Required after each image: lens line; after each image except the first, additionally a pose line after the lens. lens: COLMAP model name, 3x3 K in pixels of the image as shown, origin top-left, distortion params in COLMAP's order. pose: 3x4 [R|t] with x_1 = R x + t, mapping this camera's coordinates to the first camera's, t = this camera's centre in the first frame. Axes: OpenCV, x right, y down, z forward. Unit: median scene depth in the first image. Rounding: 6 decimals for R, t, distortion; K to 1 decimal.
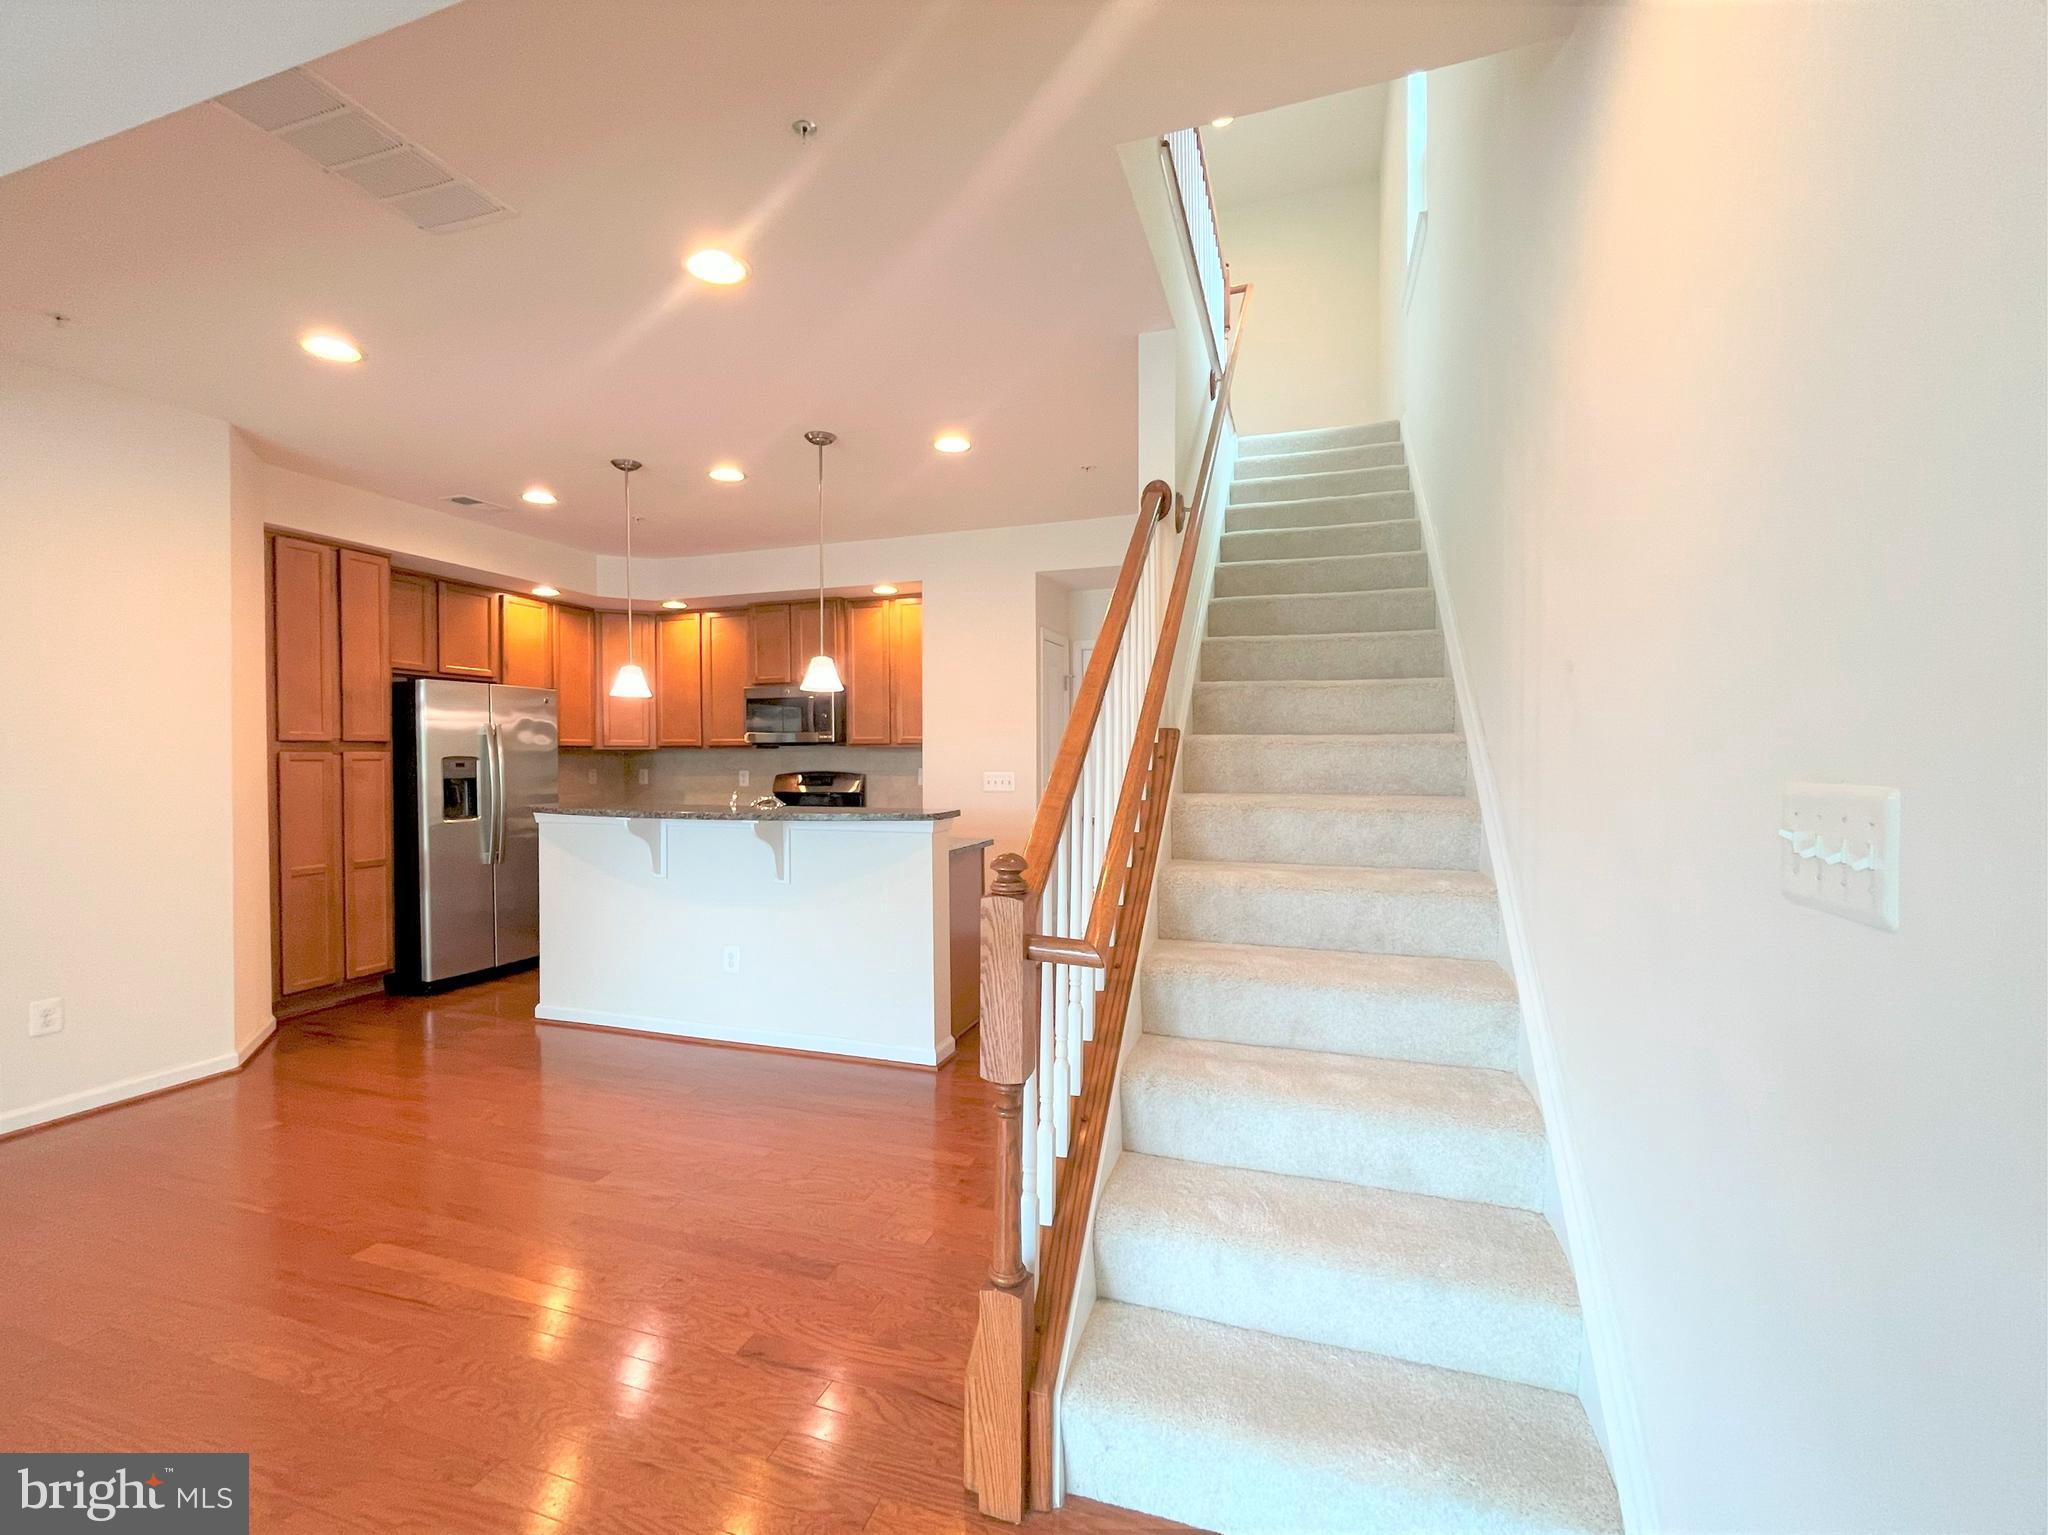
lens RADIAL K [[889.6, 0, 1017.2], [0, 889.6, 764.6], [0, 0, 1]] dist [0.000406, 0.000449]
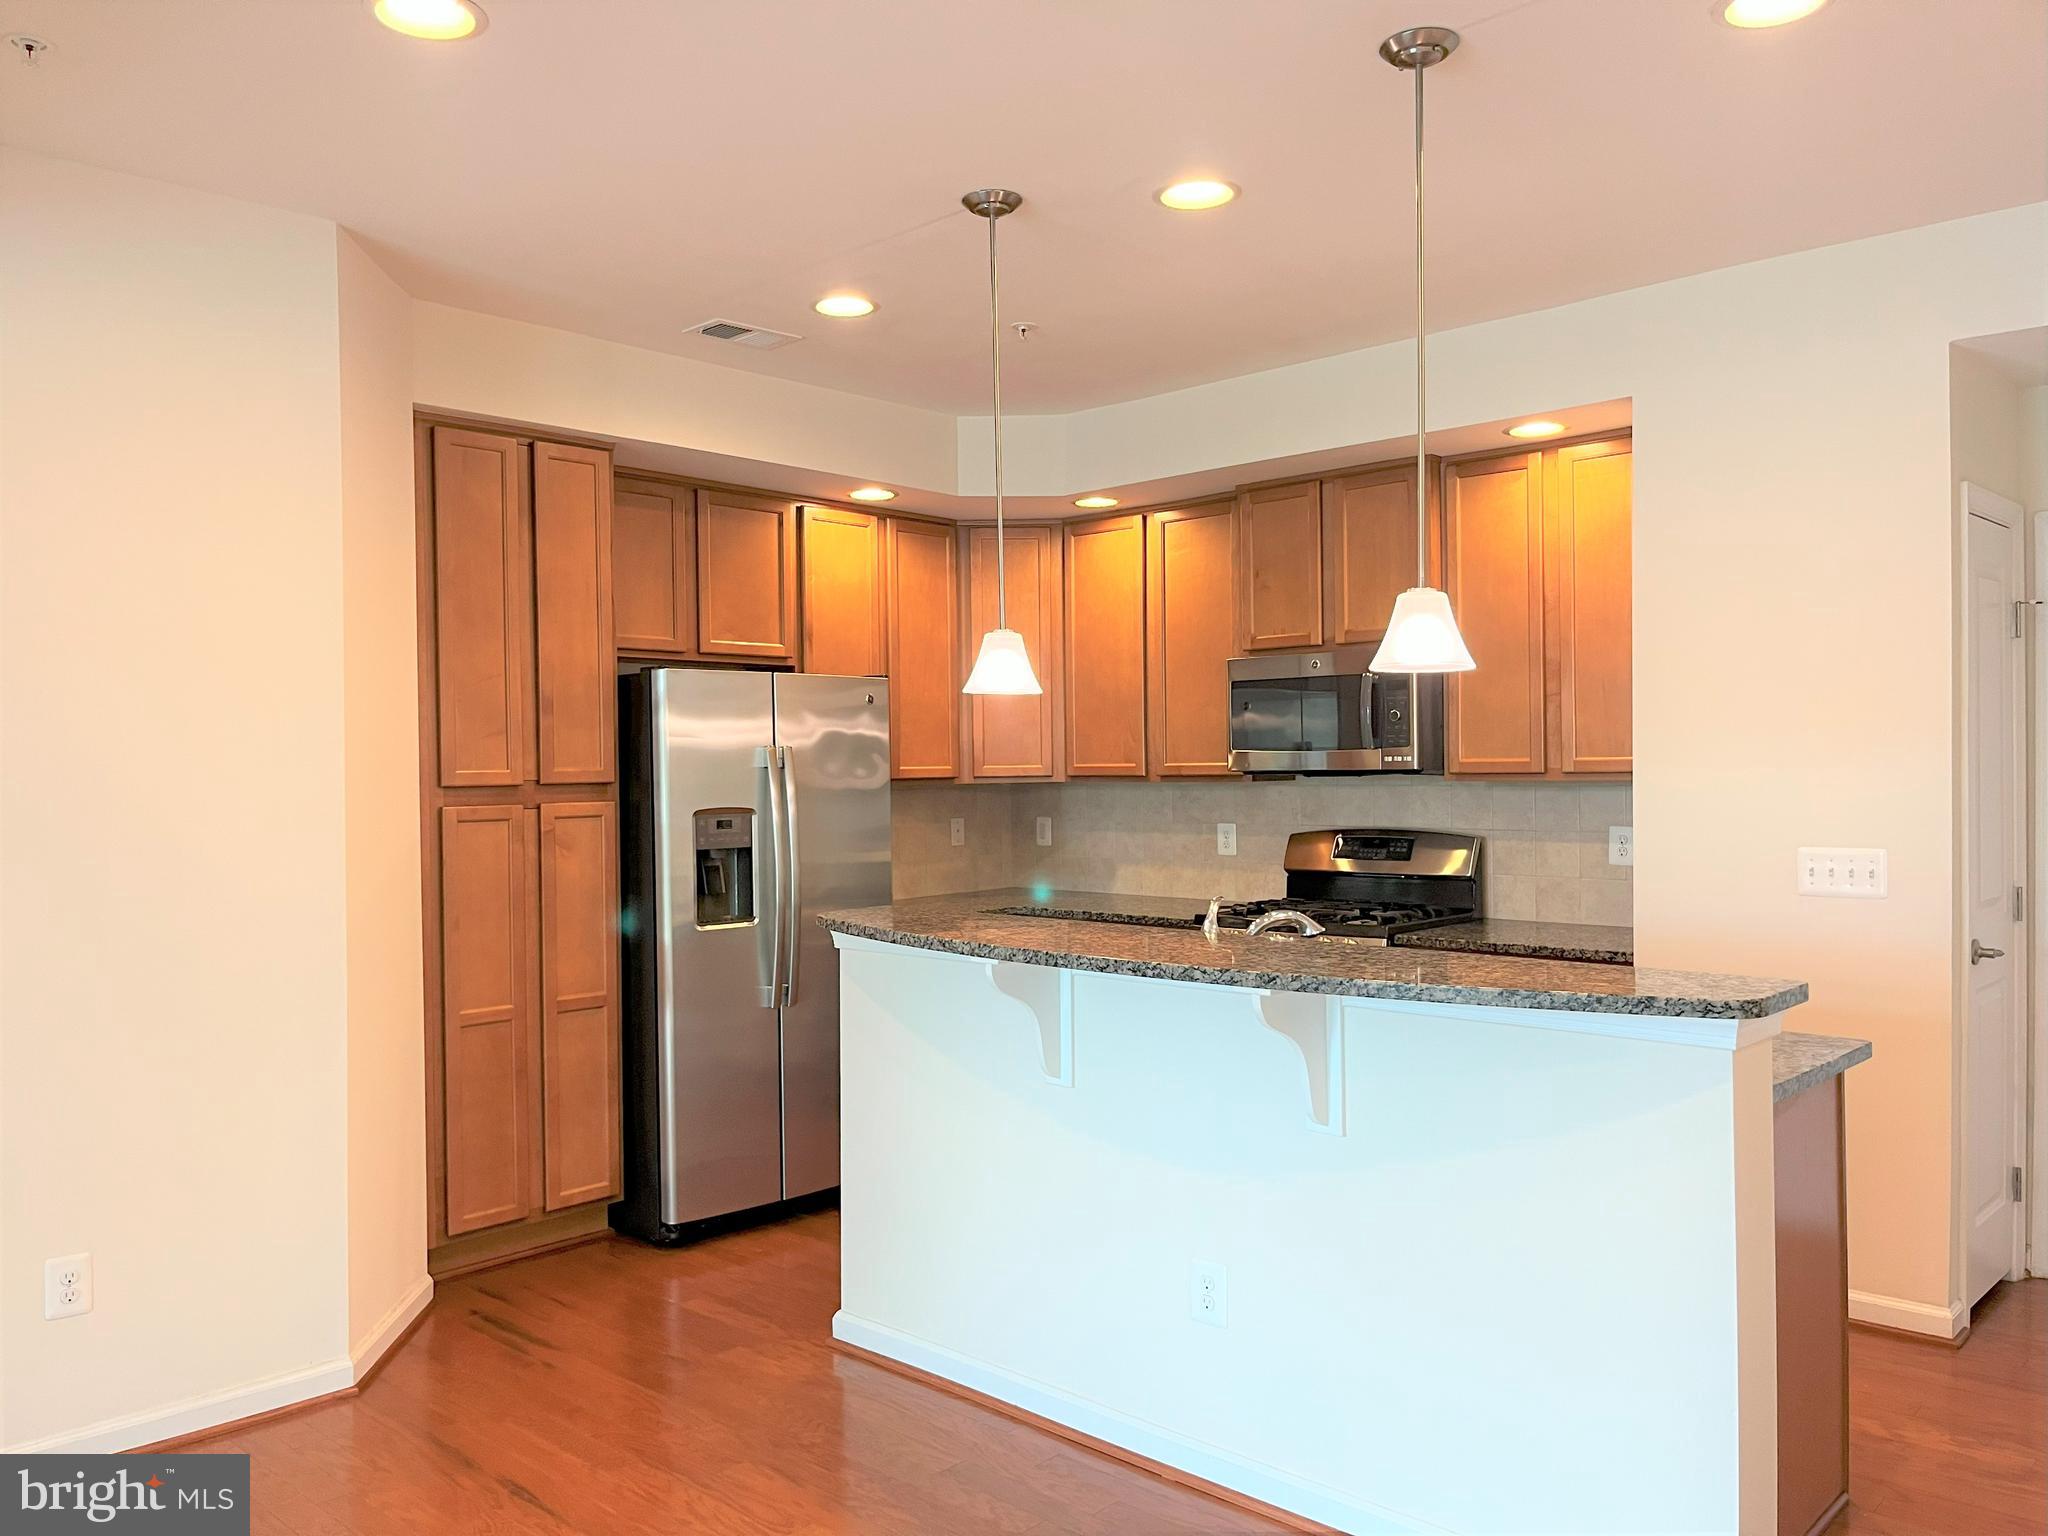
lens RADIAL K [[1552.7, 0, 1004.6], [0, 1552.7, 779.5], [0, 0, 1]] dist [0.047895, -0.010766]
pose [[0.906763, -0.001086, -0.421639, -0.074320], [0.002776, 0.999990, 0.003394, -0.030269], [0.421631, -0.004247, 0.906758, 0.220690]]
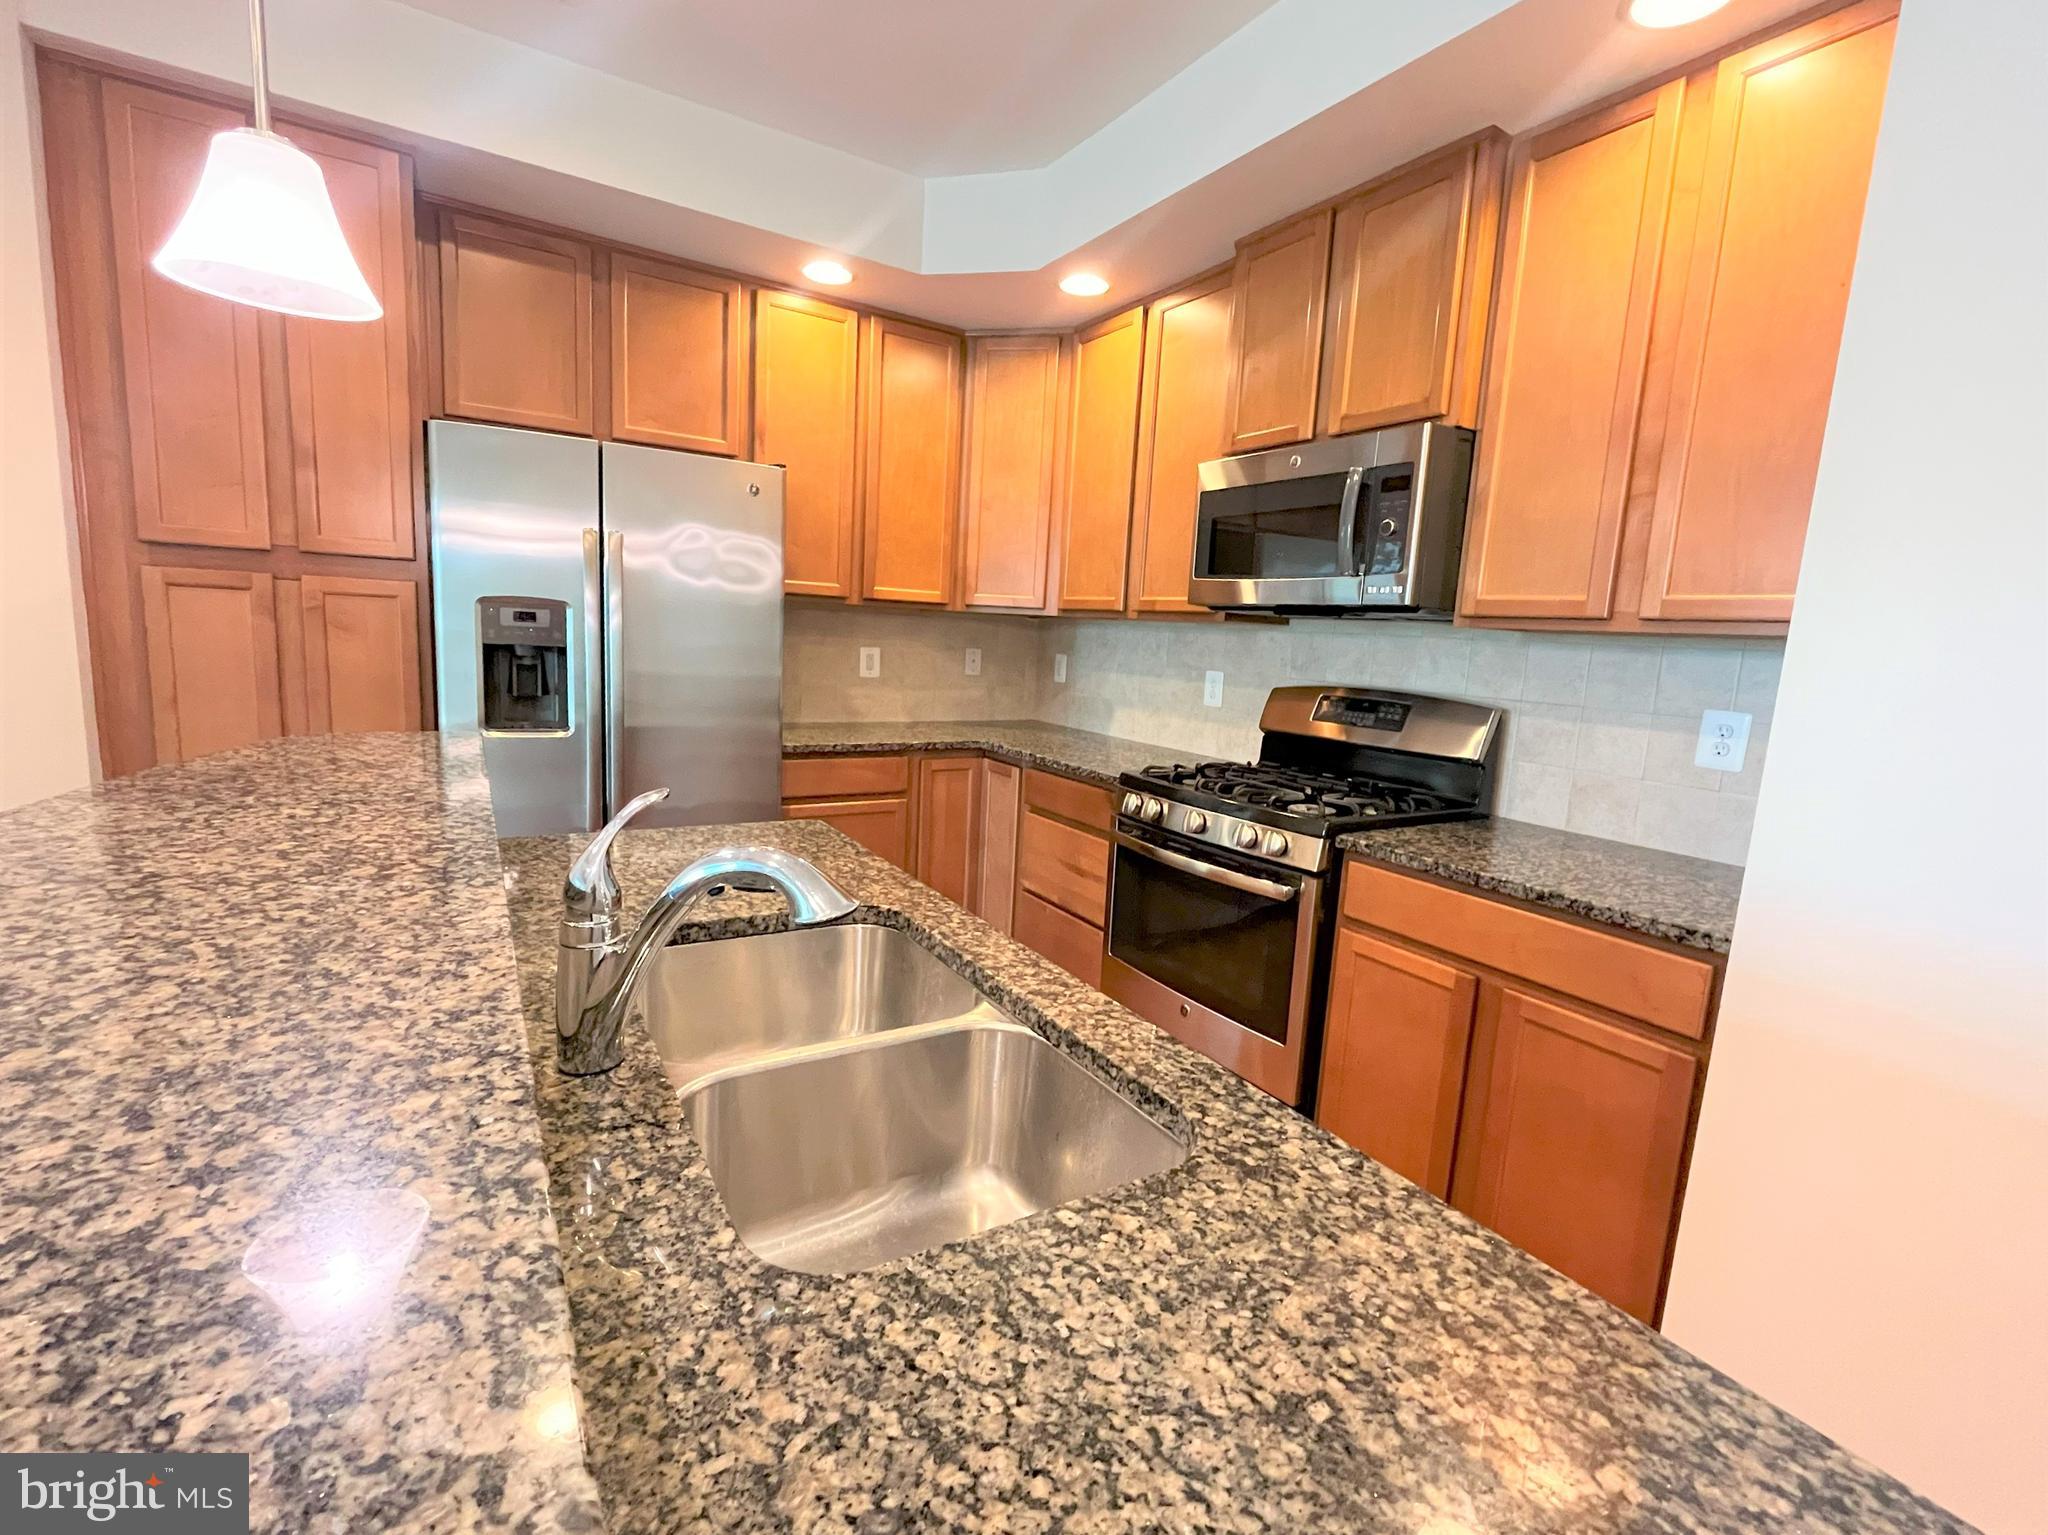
lens RADIAL K [[889.6, 0, 1027.3], [0, 889.6, 760.8], [0, 0, 1]] dist [0.000406, 0.000449]
pose [[0.763877, 0.139442, -0.630118, -0.125930], [-0.066438, 0.988182, 0.138138, -0.006528], [0.641933, -0.063656, 0.764114, 0.836427]]
